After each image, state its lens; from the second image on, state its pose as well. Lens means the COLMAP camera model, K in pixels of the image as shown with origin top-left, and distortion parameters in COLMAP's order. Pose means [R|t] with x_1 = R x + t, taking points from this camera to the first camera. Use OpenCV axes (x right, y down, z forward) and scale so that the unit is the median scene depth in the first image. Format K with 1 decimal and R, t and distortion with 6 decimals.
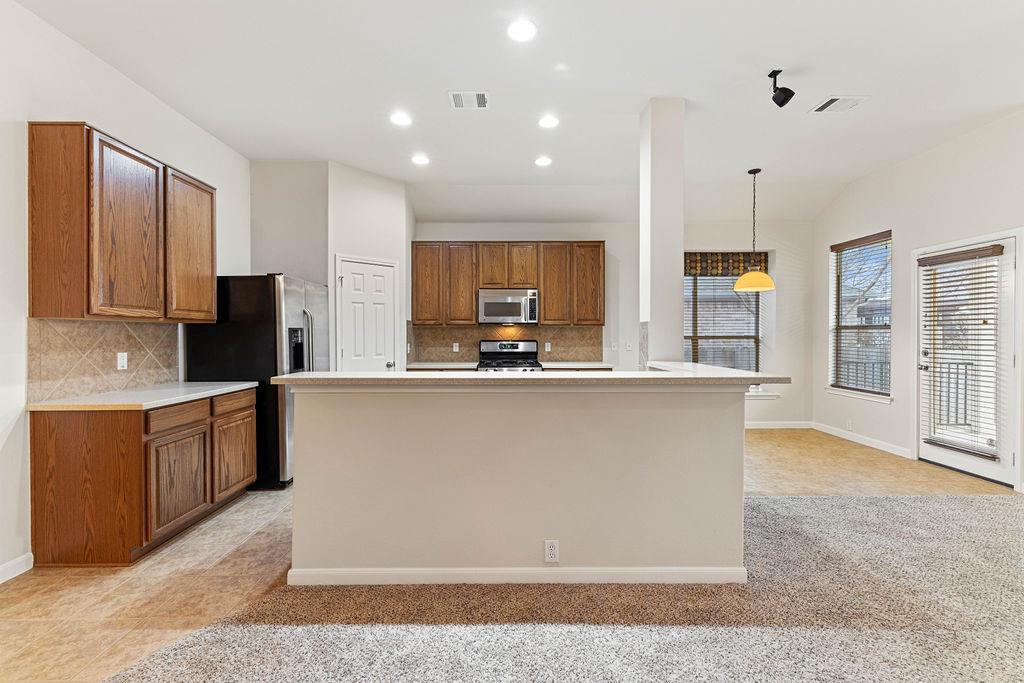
lens RADIAL K [[433.7, 0, 505.8], [0, 433.7, 336.5], [0, 0, 1]] dist [-0.000600, 0.001264]
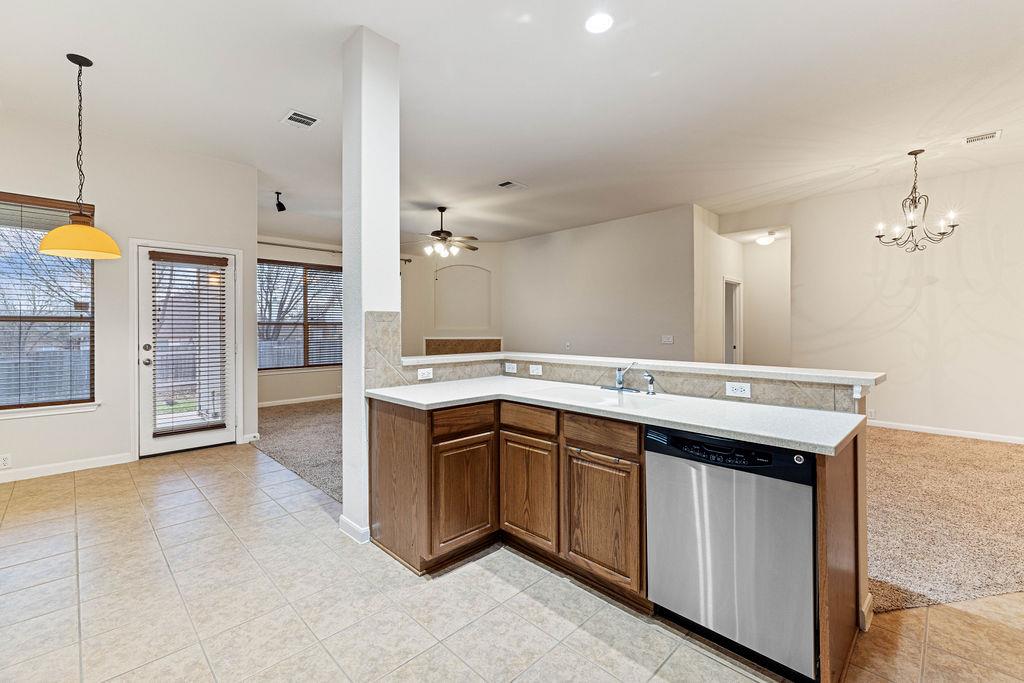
lens RADIAL K [[441.3, 0, 508.2], [0, 441.3, 328.6], [0, 0, 1]] dist [-0.003015, 0.001720]
pose [[-0.695326, 0.000122, 0.718695, -0.288805], [0.005531, 0.999971, 0.005181, -0.004154], [-0.718674, 0.007578, -0.695306, 1.006918]]
